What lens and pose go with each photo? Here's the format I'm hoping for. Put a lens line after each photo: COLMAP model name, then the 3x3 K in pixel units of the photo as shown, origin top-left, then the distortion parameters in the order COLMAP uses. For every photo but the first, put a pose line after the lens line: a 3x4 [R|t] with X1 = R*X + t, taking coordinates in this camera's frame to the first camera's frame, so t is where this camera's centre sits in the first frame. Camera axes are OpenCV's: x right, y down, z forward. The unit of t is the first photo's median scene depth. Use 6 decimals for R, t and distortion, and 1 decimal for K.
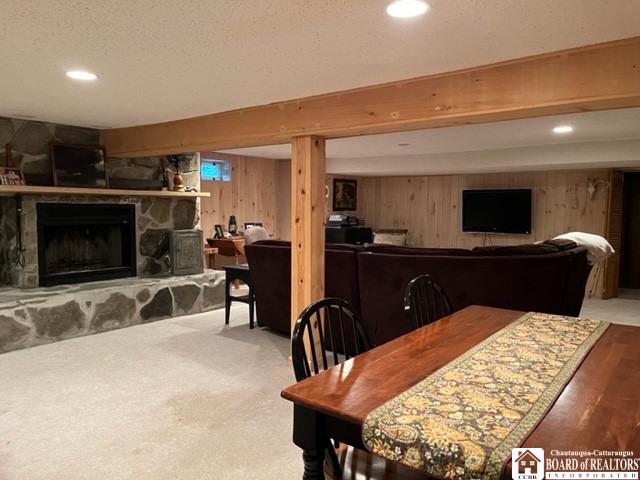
lens RADIAL K [[481.6, 0, 320.0], [0, 481.6, 240.0], [0, 0, 1]] dist [0.076550, -0.110158]
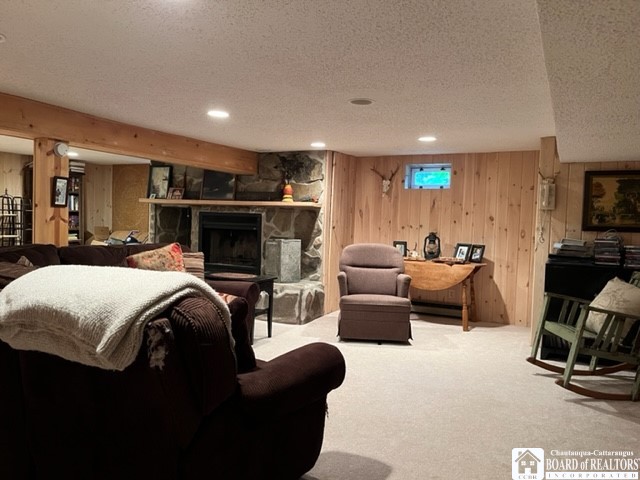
lens RADIAL K [[481.6, 0, 320.0], [0, 481.6, 240.0], [0, 0, 1]] dist [0.076550, -0.110158]
pose [[0.207851, 0.040556, -0.977319, 0.749090], [-0.097426, 0.995030, 0.020571, -0.048190], [0.973296, 0.090940, 0.210770, 0.887549]]
